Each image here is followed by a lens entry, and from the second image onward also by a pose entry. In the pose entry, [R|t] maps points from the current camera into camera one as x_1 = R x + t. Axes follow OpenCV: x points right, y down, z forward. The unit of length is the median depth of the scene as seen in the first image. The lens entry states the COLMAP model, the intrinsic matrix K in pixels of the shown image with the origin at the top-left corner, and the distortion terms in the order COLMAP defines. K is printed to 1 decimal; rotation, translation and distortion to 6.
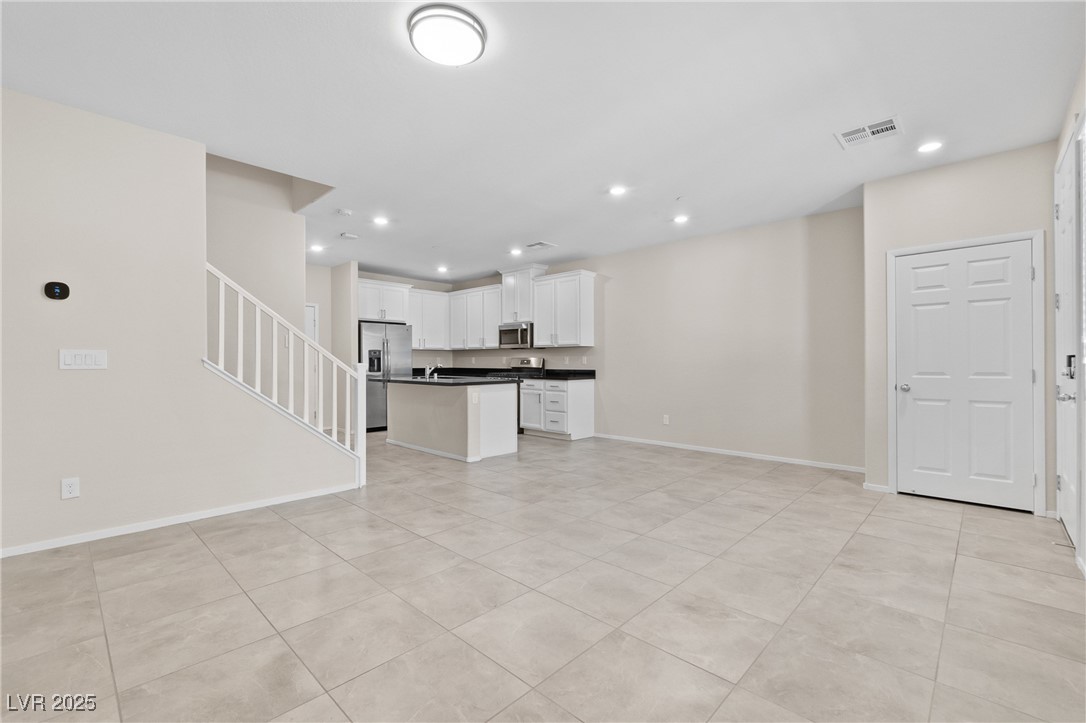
lens RADIAL K [[465.9, 0, 542.5], [0, 465.9, 364.7], [0, 0, 1]] dist [-0.004761, 0.000598]
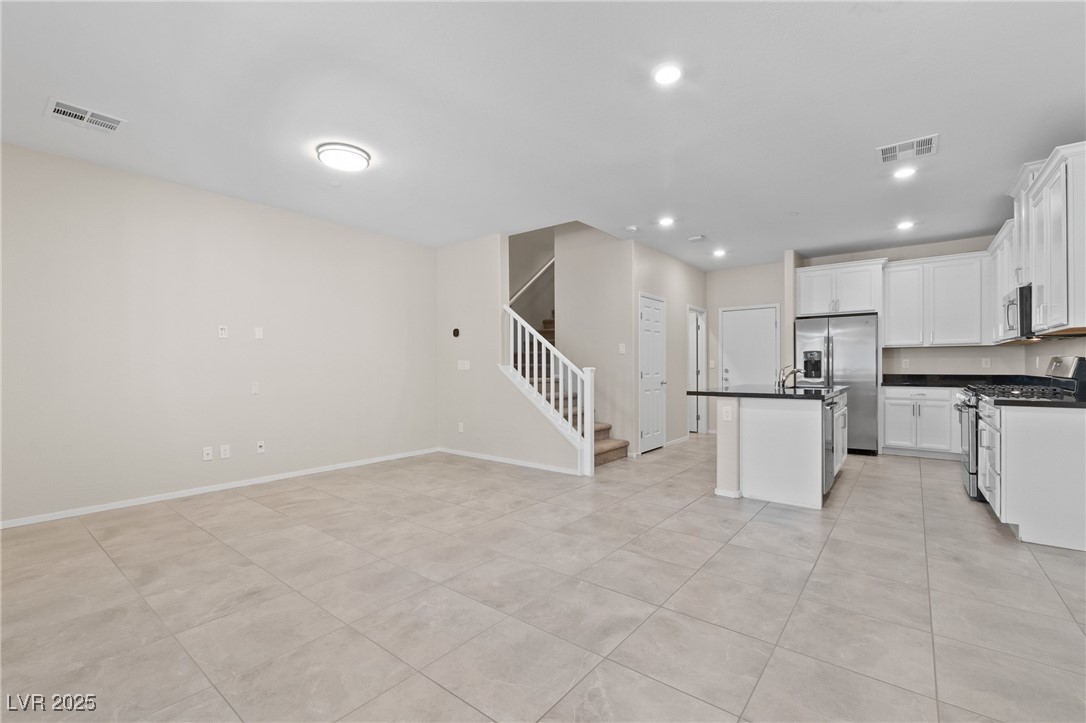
lens RADIAL K [[465.9, 0, 542.5], [0, 465.9, 364.7], [0, 0, 1]] dist [-0.004761, 0.000598]
pose [[0.094456, -0.003412, -0.995523, 0.435529], [-0.003257, 0.999988, -0.003736, -0.003093], [0.995524, 0.003596, 0.094443, 0.467108]]
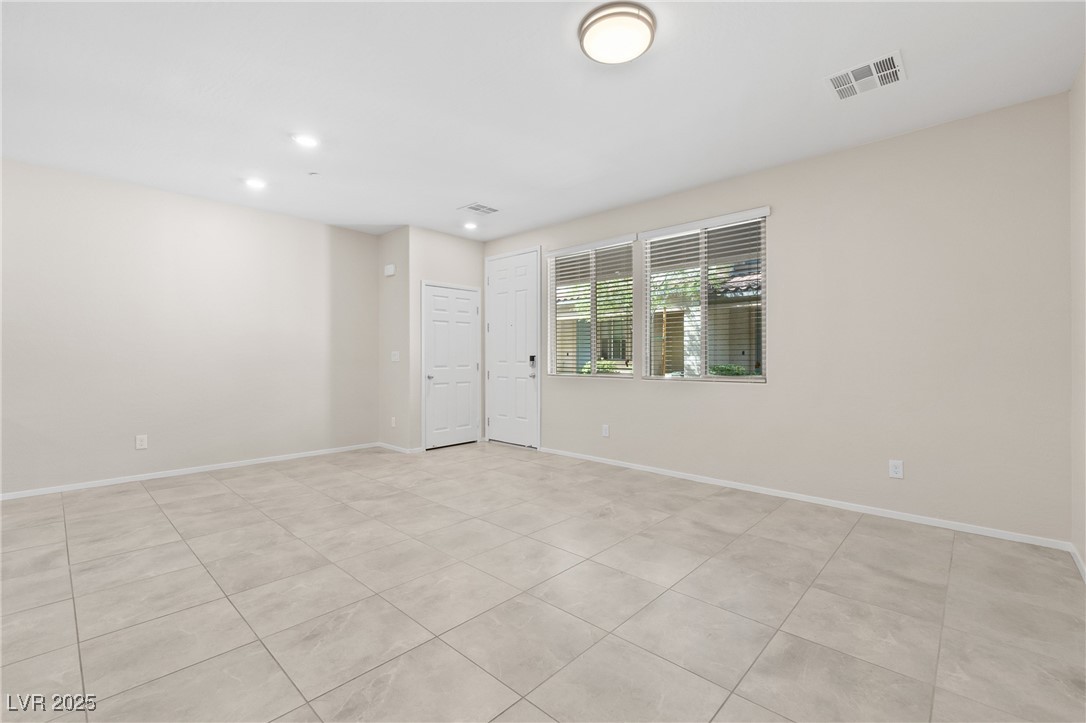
lens RADIAL K [[465.9, 0, 542.5], [0, 465.9, 364.7], [0, 0, 1]] dist [-0.004761, 0.000598]
pose [[-0.012691, -0.011368, 0.999855, -0.371043], [0.003117, 0.999930, 0.011408, -0.001342], [-0.999915, 0.003261, -0.012655, 0.362996]]
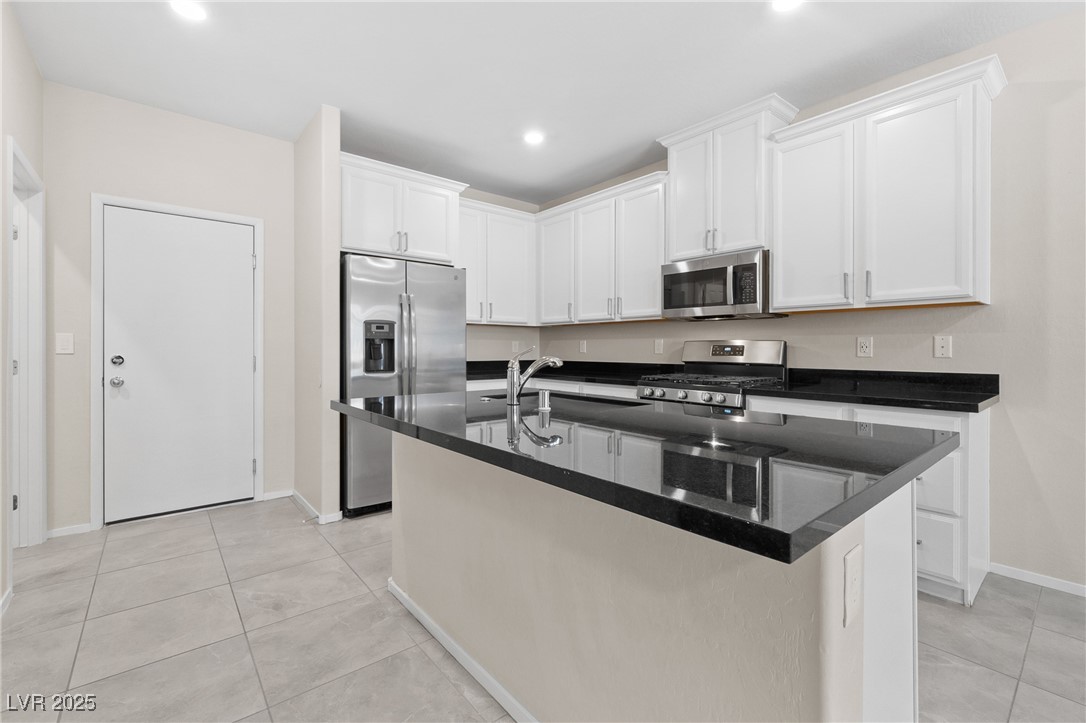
lens RADIAL K [[472.1, 0, 547.1], [0, 472.1, 348.0], [0, 0, 1]] dist [-0.001142, 0.000097]
pose [[0.994214, 0.002449, -0.107394, -0.170083], [-0.003195, 0.999972, -0.006774, -0.004506], [0.107374, 0.007078, 0.994193, 0.616888]]
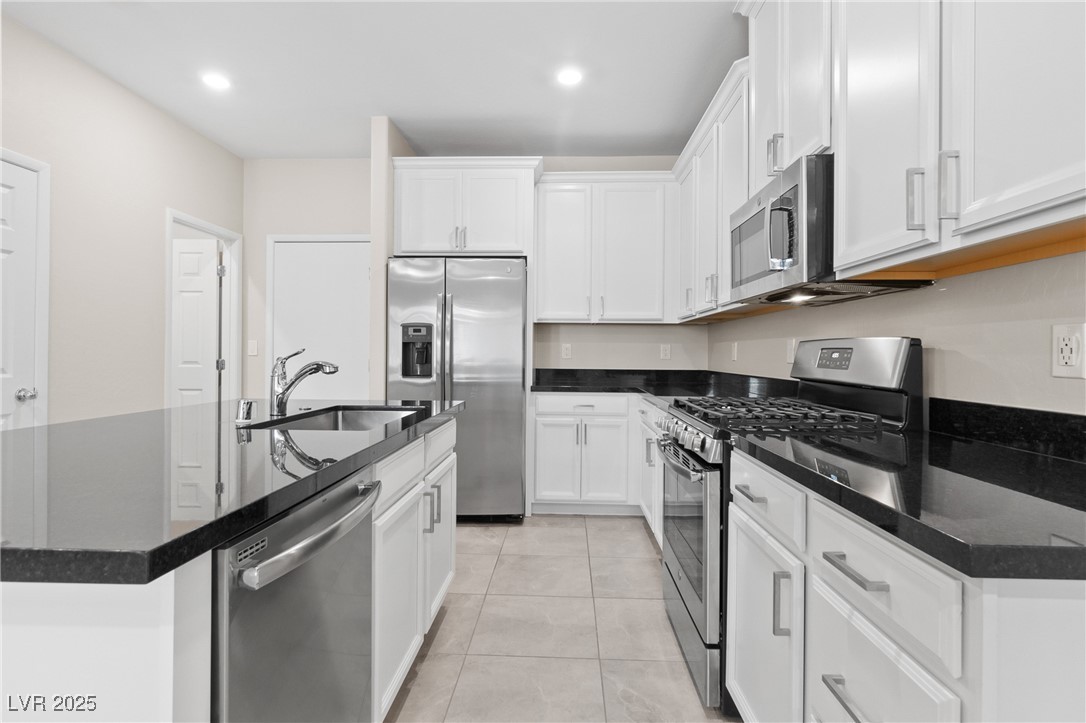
lens RADIAL K [[546.3, 0, 538.7], [0, 546.3, 347.7], [0, 0, 1]] dist [-0.000033, 0.000137]
pose [[0.656873, -0.002441, -0.753998, 0.072648], [-0.012168, 0.999830, -0.013838, -0.005418], [0.753903, 0.018264, 0.656731, 0.803087]]
